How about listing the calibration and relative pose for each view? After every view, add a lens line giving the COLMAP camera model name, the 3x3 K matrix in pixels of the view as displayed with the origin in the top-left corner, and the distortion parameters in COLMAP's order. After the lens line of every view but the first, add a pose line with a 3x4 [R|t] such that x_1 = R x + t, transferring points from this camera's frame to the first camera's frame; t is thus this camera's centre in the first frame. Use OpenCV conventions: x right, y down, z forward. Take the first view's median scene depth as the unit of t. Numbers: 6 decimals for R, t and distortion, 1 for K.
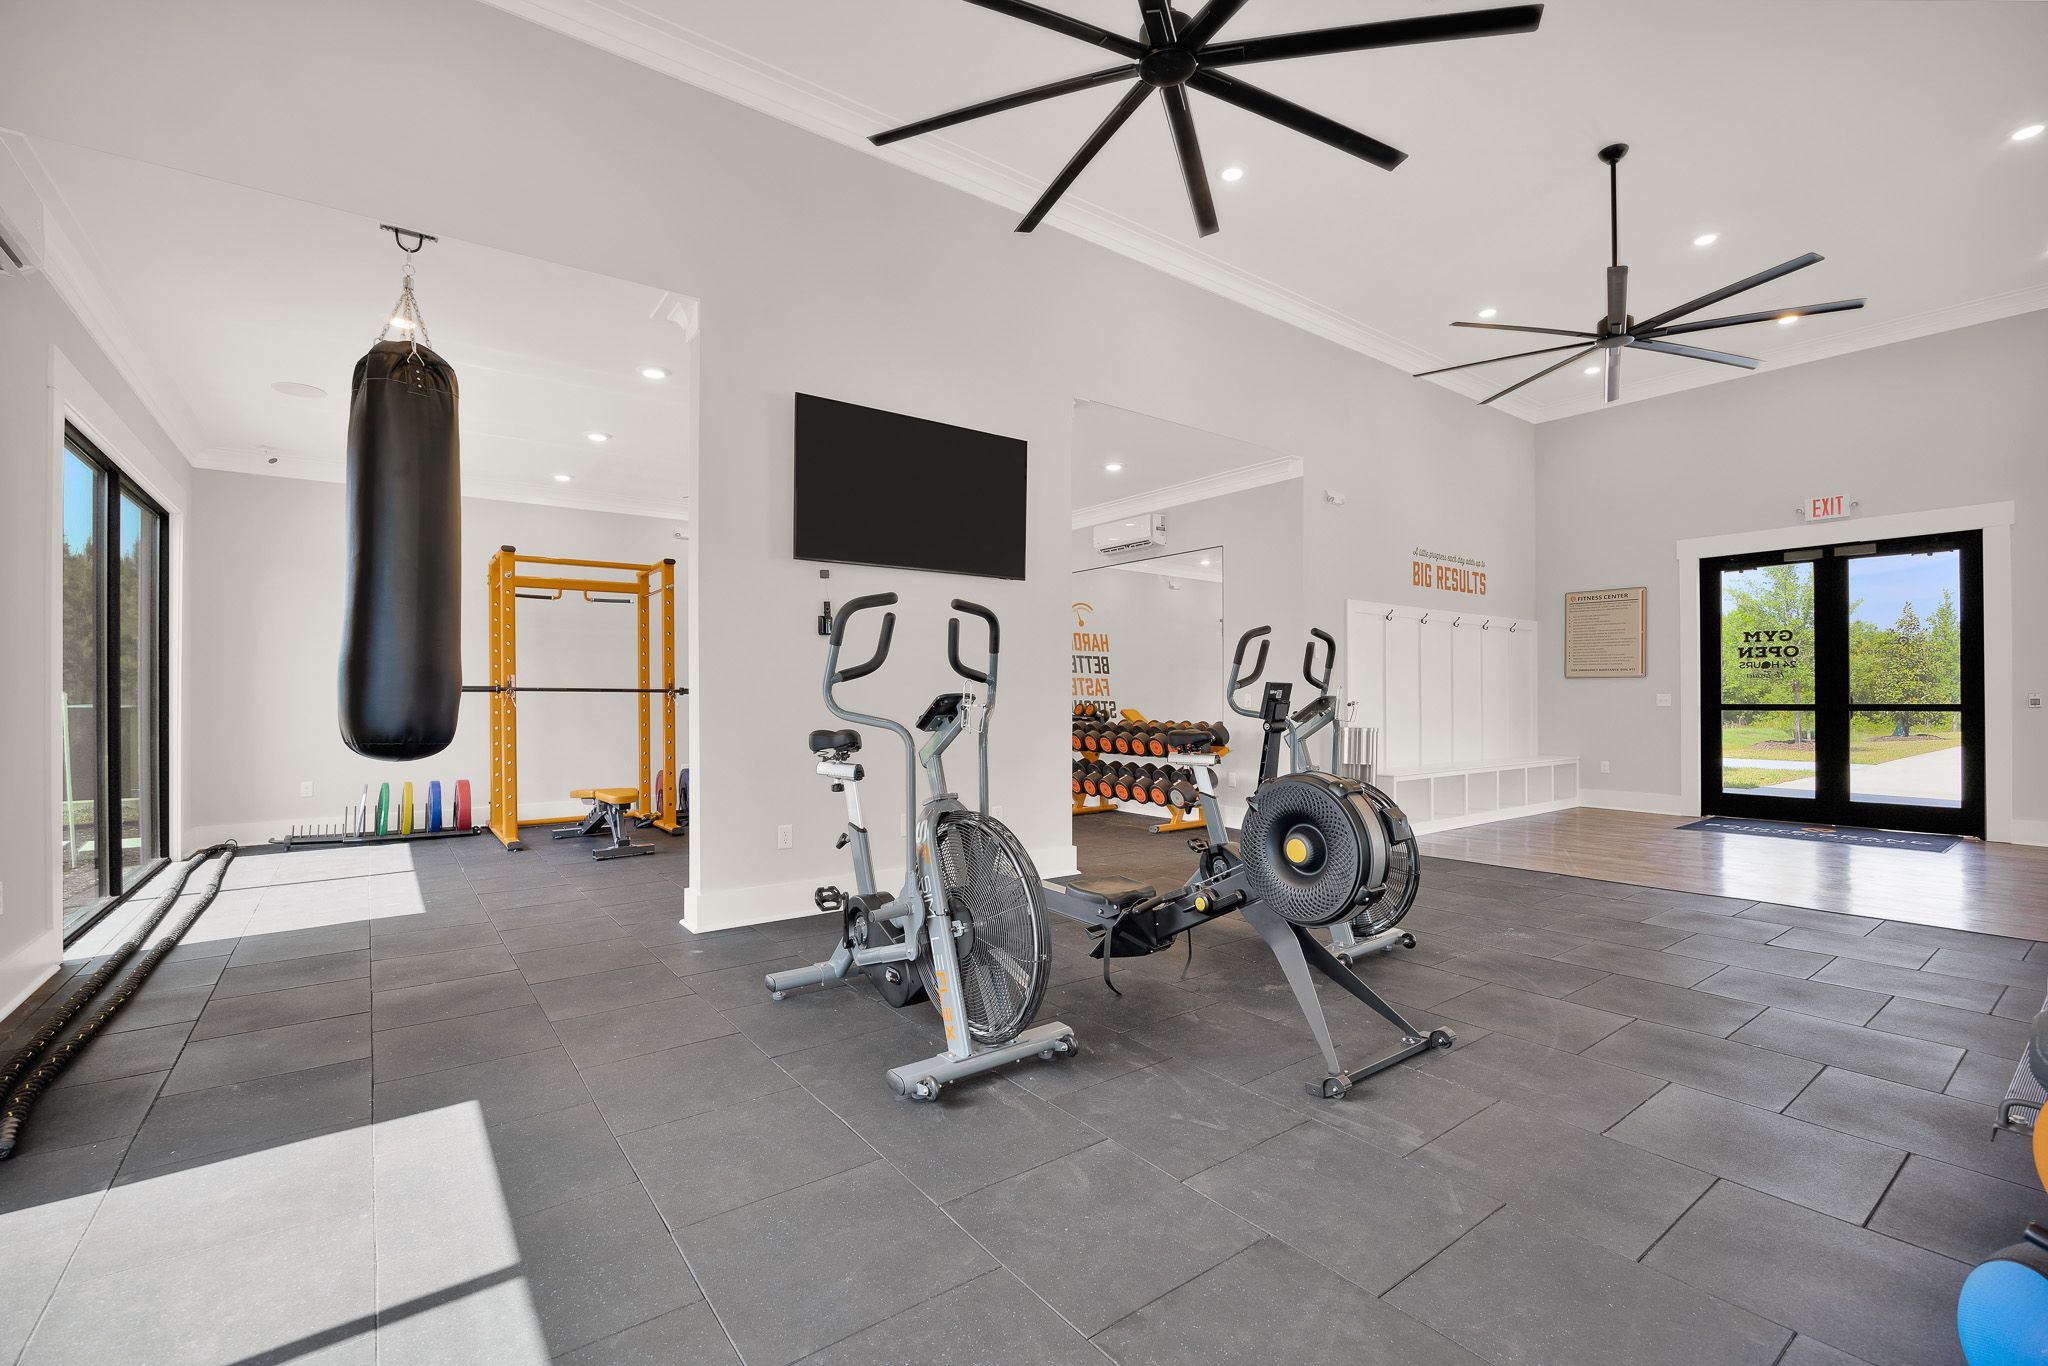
lens RADIAL K [[875.9, 0, 1028.2], [0, 875.9, 692.5], [0, 0, 1]] dist [-0.001486, -0.000410]
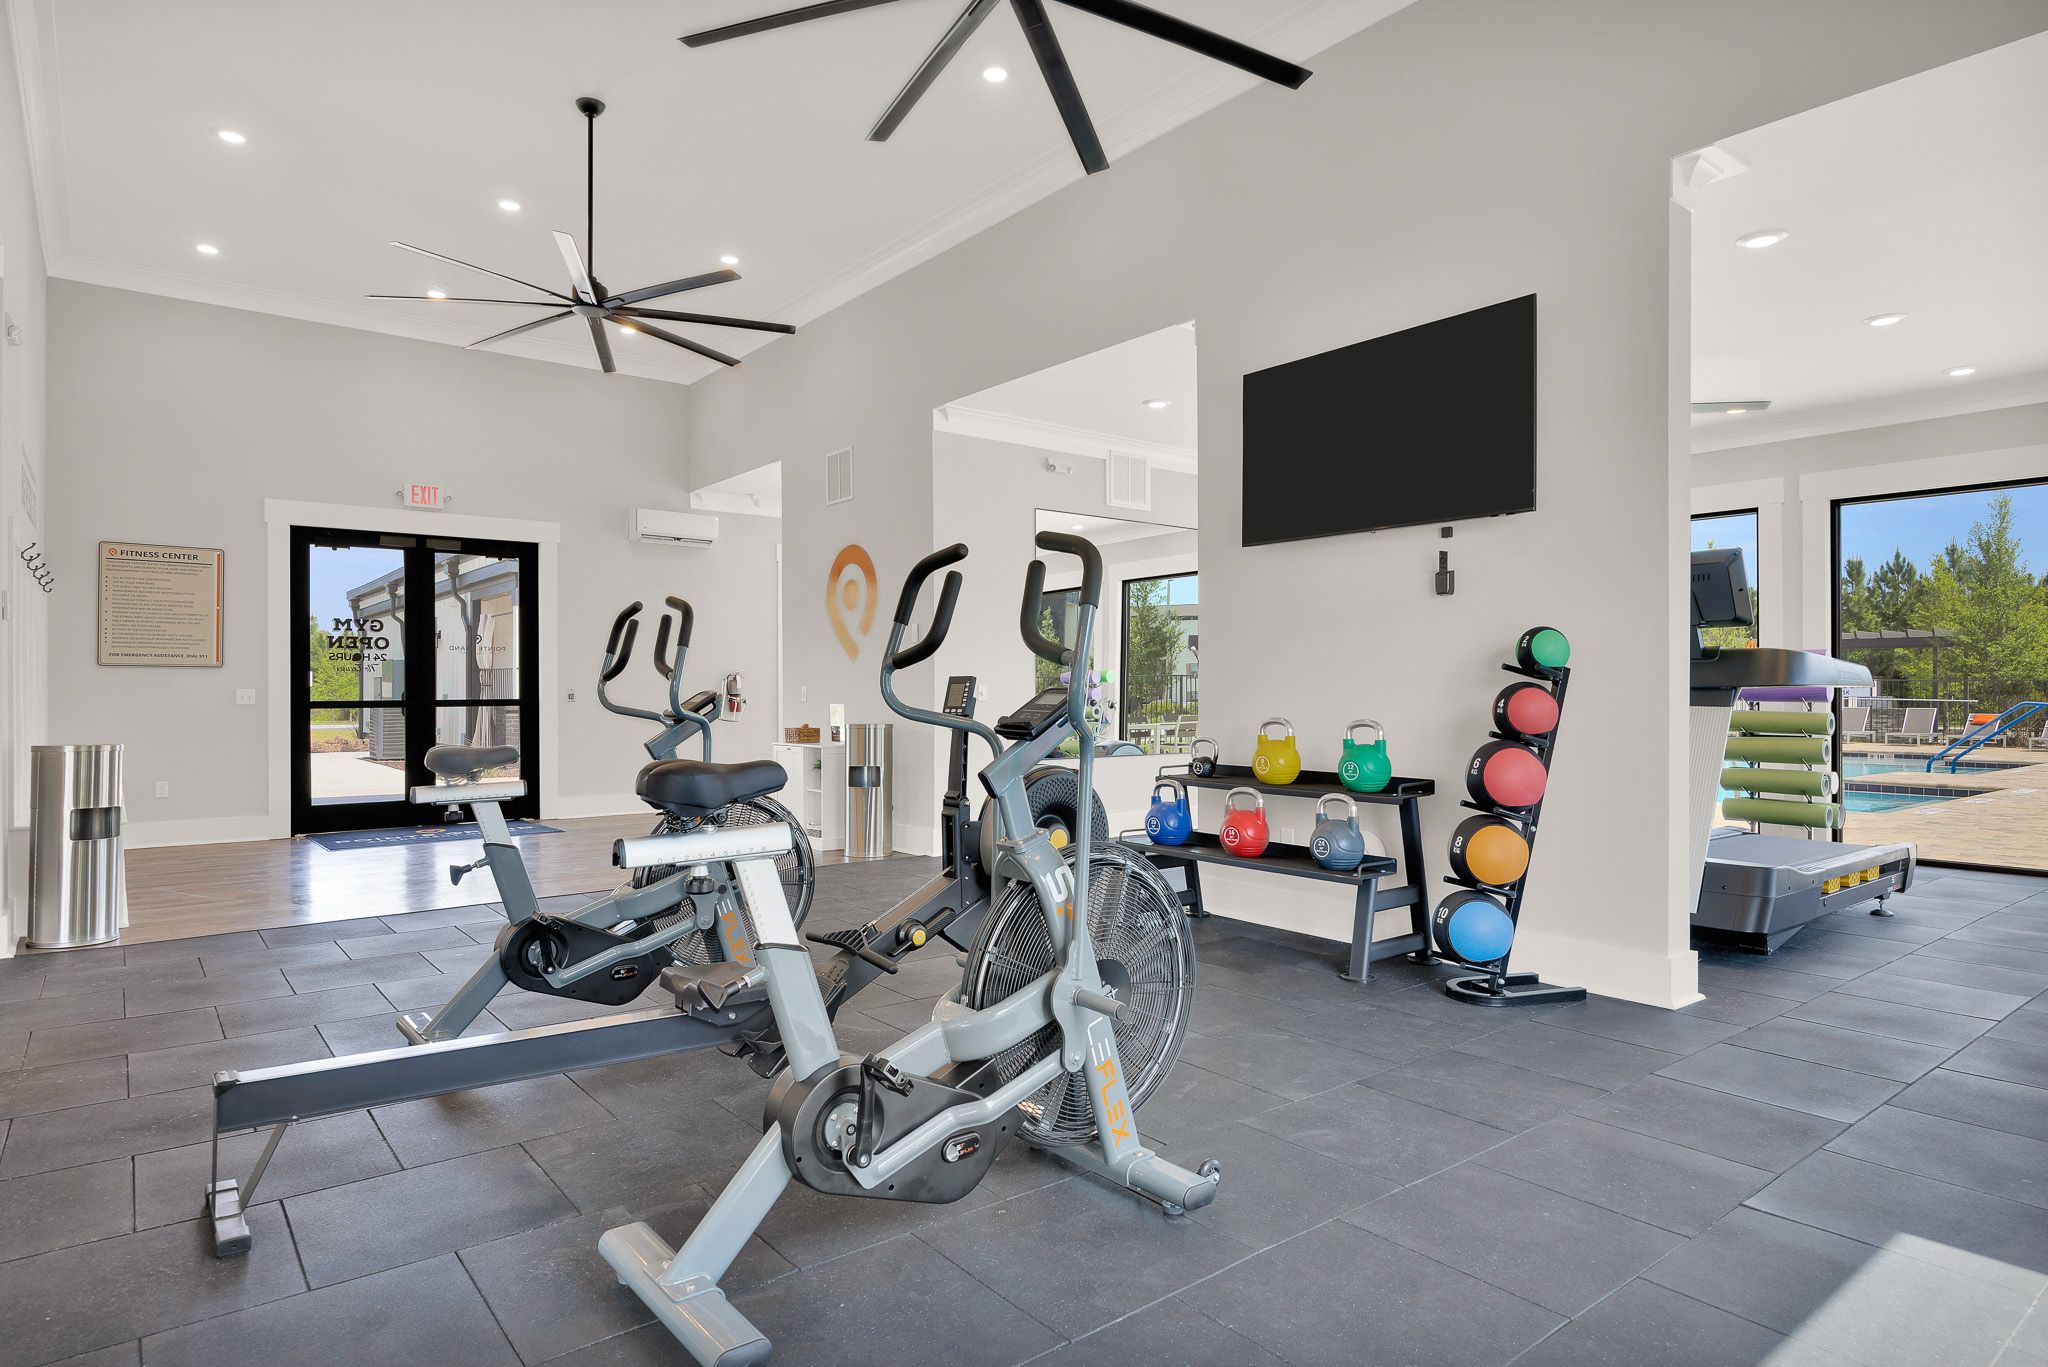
lens RADIAL K [[1141.1, 0, 1024.0], [0, 1141.1, 683.5], [0, 0, 1]] dist [0.001675, -0.000216]
pose [[-0.006603, 0.008025, 0.999946, -0.330227], [-0.003774, 0.999960, -0.008050, 0.002318], [-0.999971, -0.003827, -0.006572, 0.333290]]
